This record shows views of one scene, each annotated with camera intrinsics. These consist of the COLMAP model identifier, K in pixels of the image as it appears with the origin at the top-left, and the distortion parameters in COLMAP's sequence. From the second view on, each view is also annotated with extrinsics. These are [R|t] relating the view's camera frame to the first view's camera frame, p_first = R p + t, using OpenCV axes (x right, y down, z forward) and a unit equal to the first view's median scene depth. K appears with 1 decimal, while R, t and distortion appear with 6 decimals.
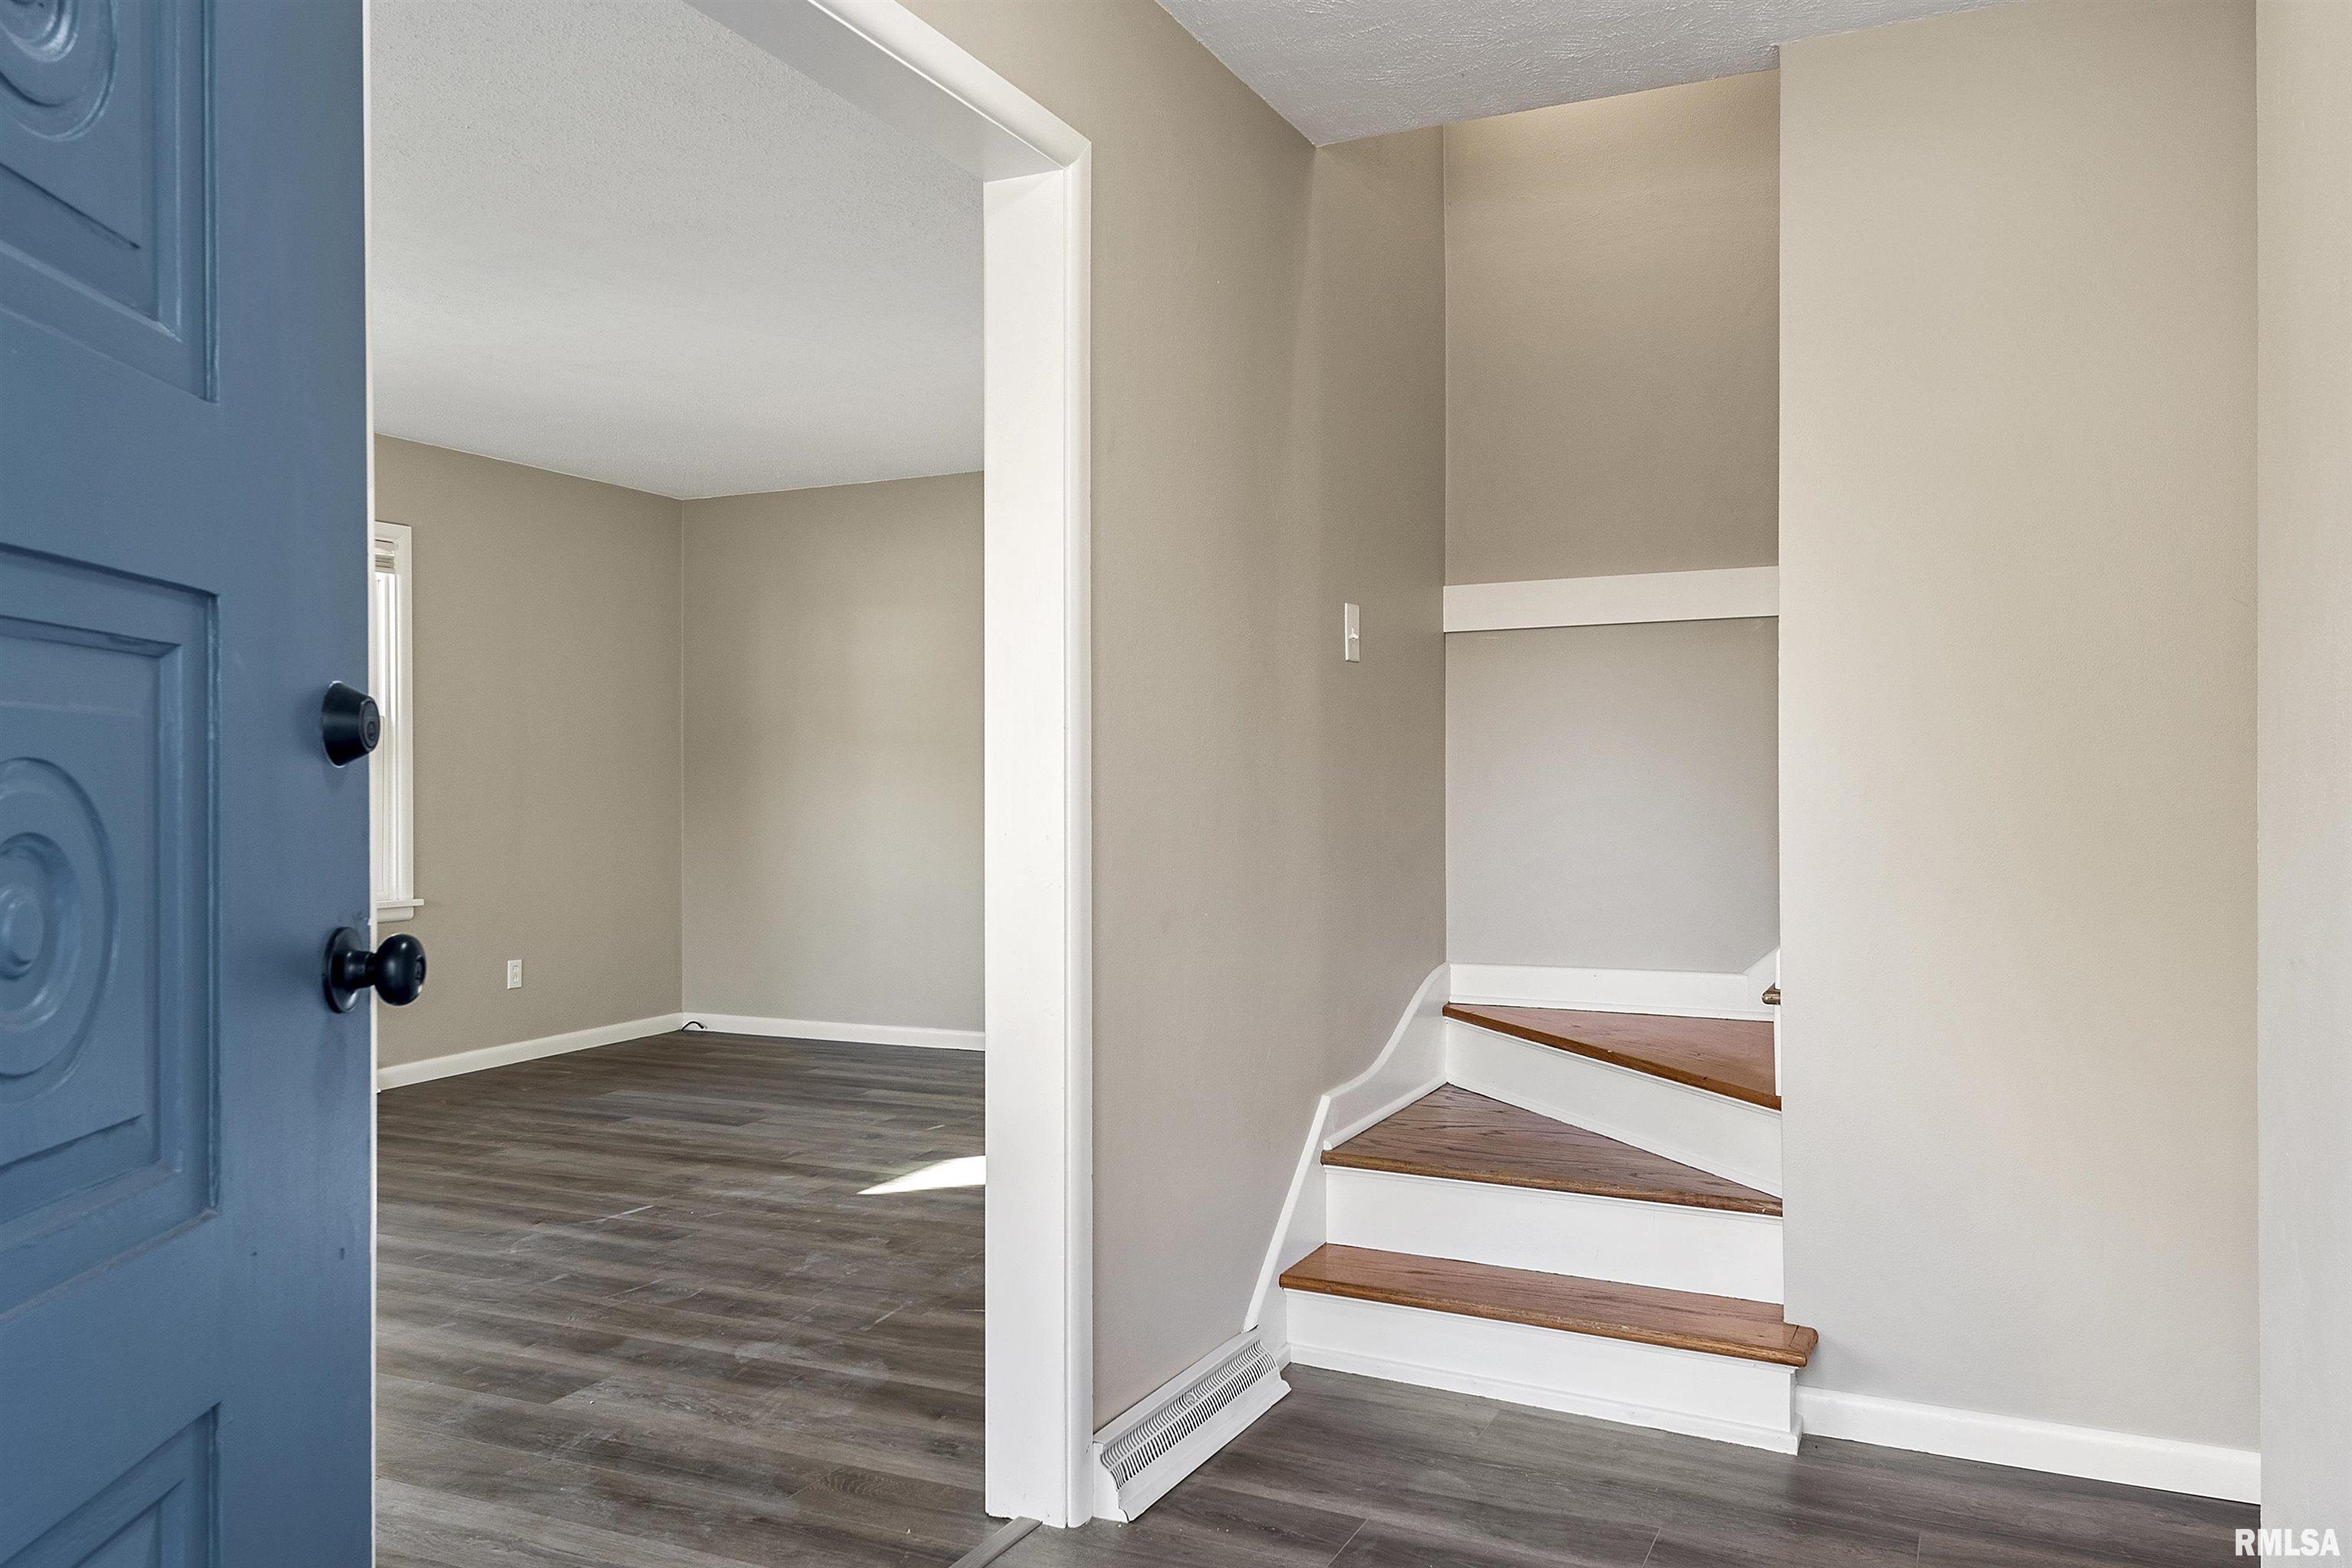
lens RADIAL K [[1708.5, 0, 1169.5], [0, 1708.5, 763.9], [0, 0, 1]] dist [0.059942, -0.061017]
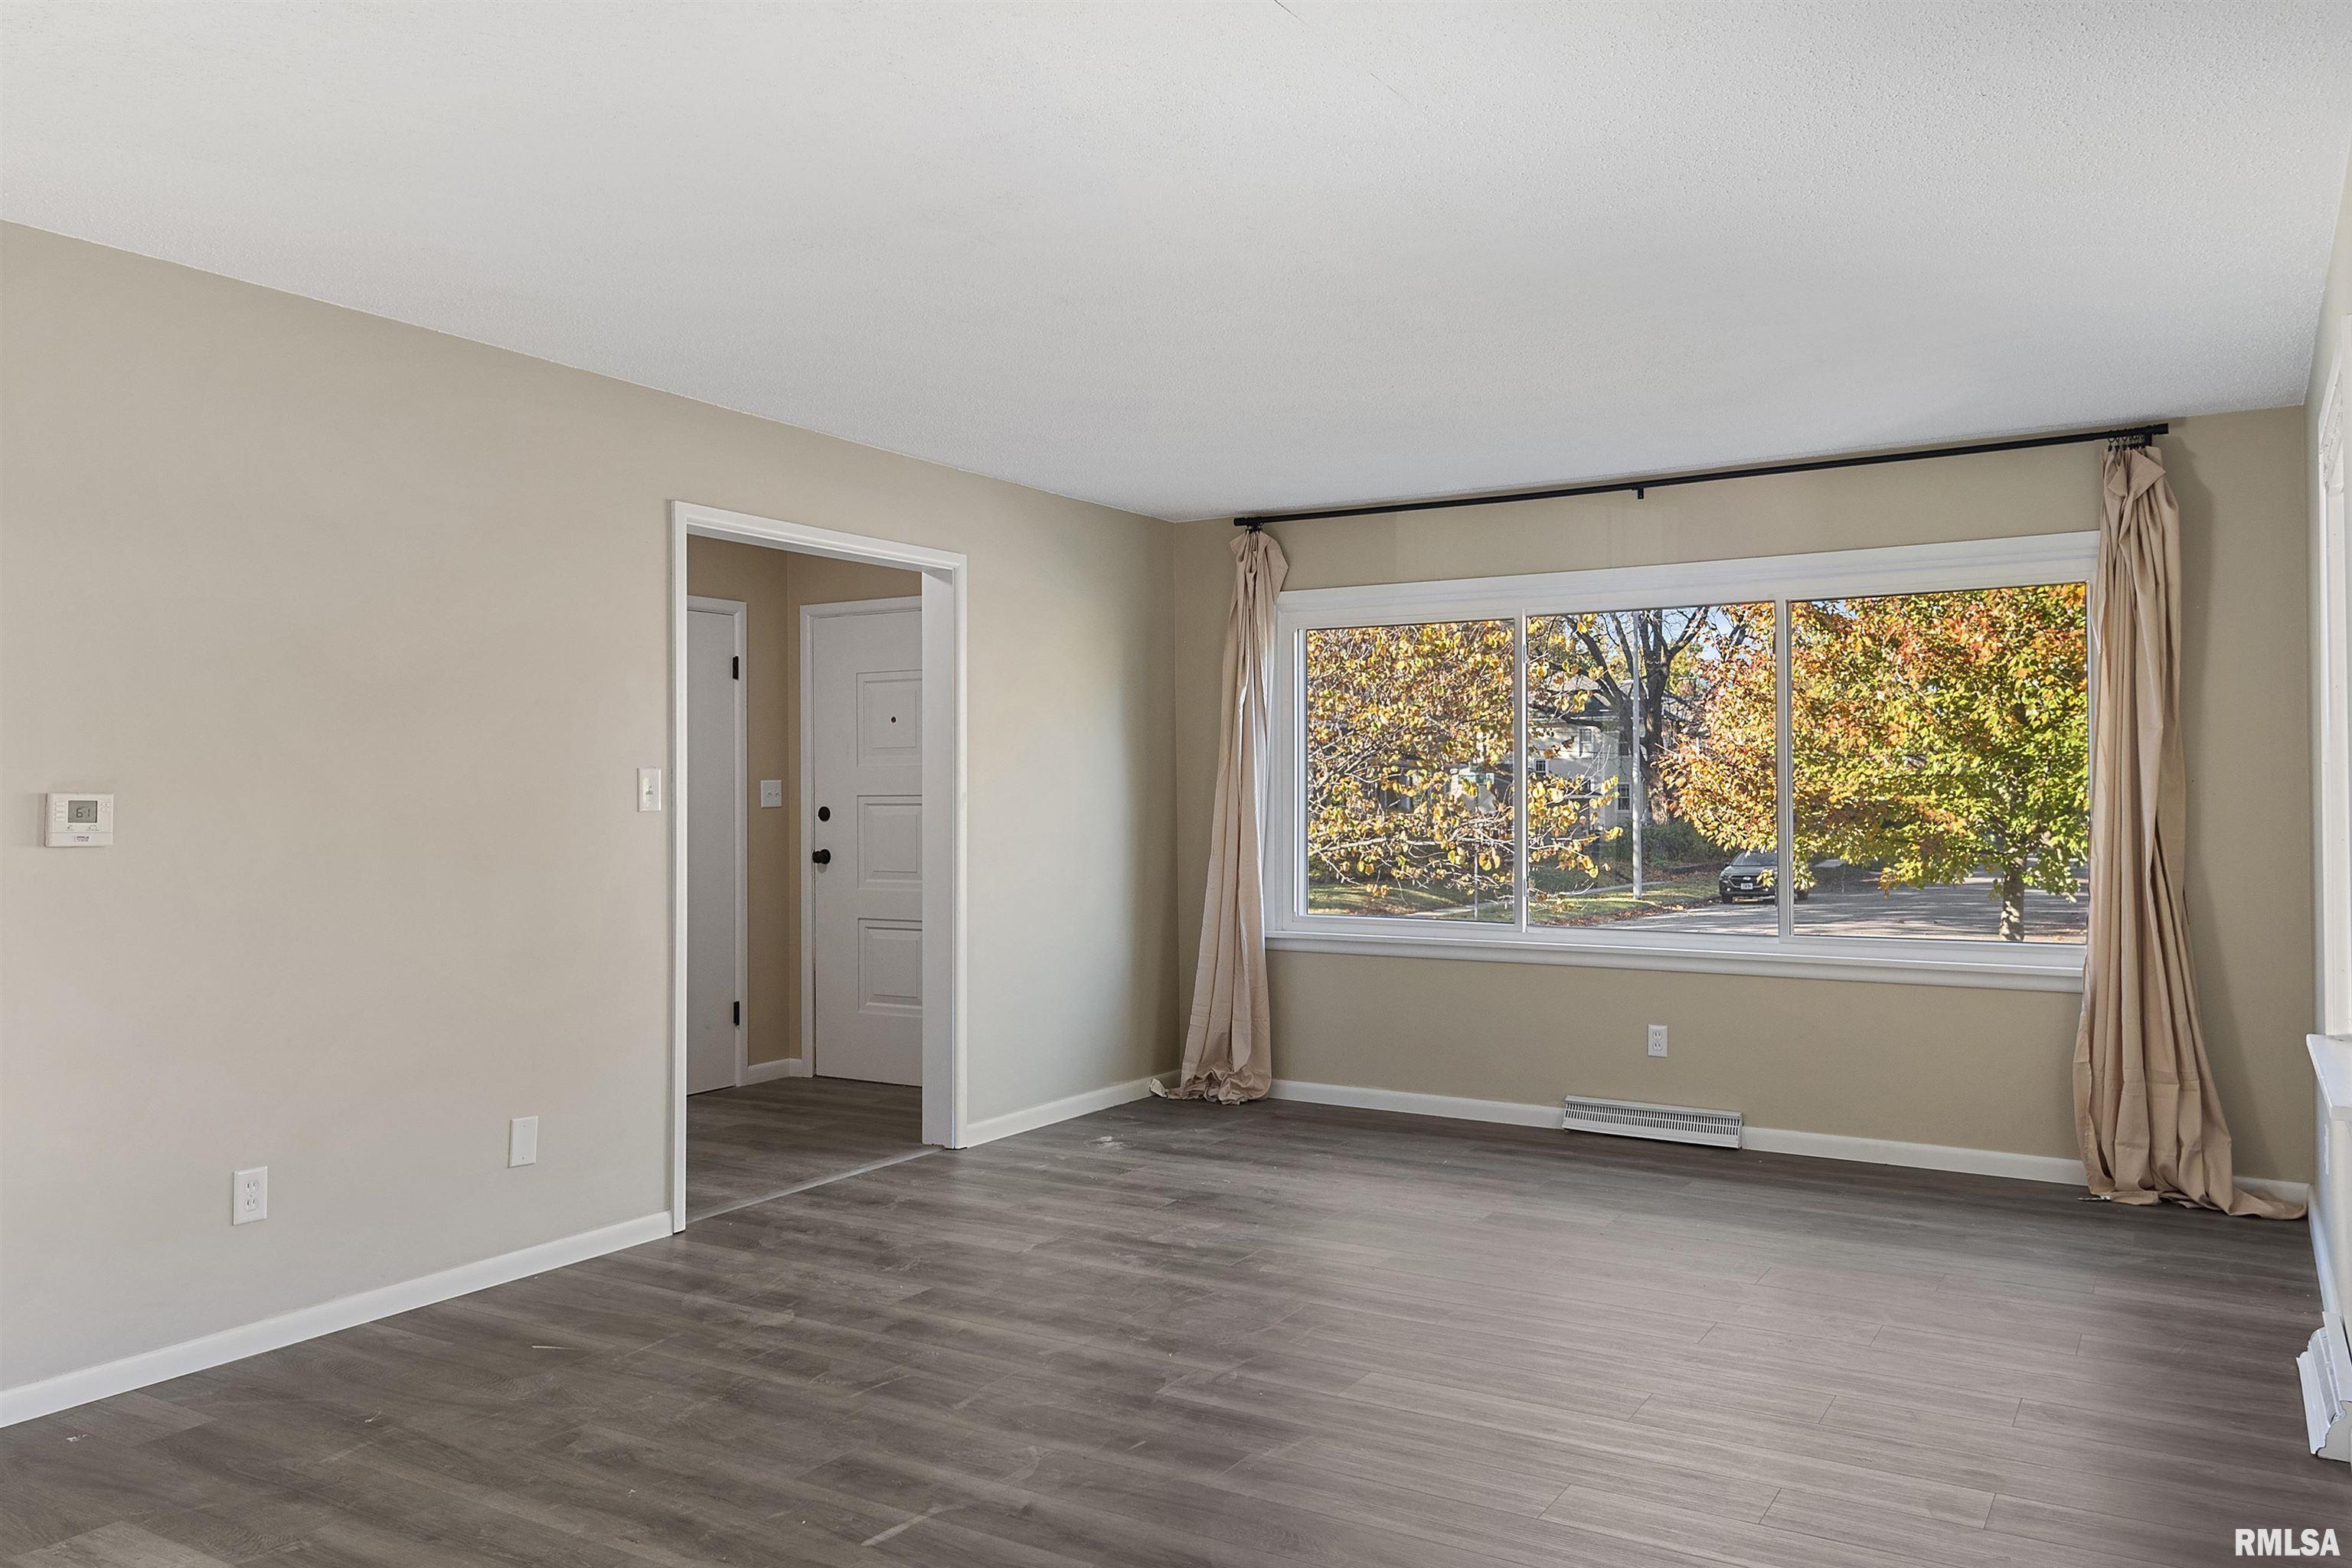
lens RADIAL K [[1708.5, 0, 1169.5], [0, 1708.5, 763.9], [0, 0, 1]] dist [0.059942, -0.061017]
pose [[-0.993880, 0.008047, 0.110175, -0.562399], [0.004714, 0.999524, -0.030480, -0.007326], [-0.110368, -0.029774, -0.993445, 1.887079]]
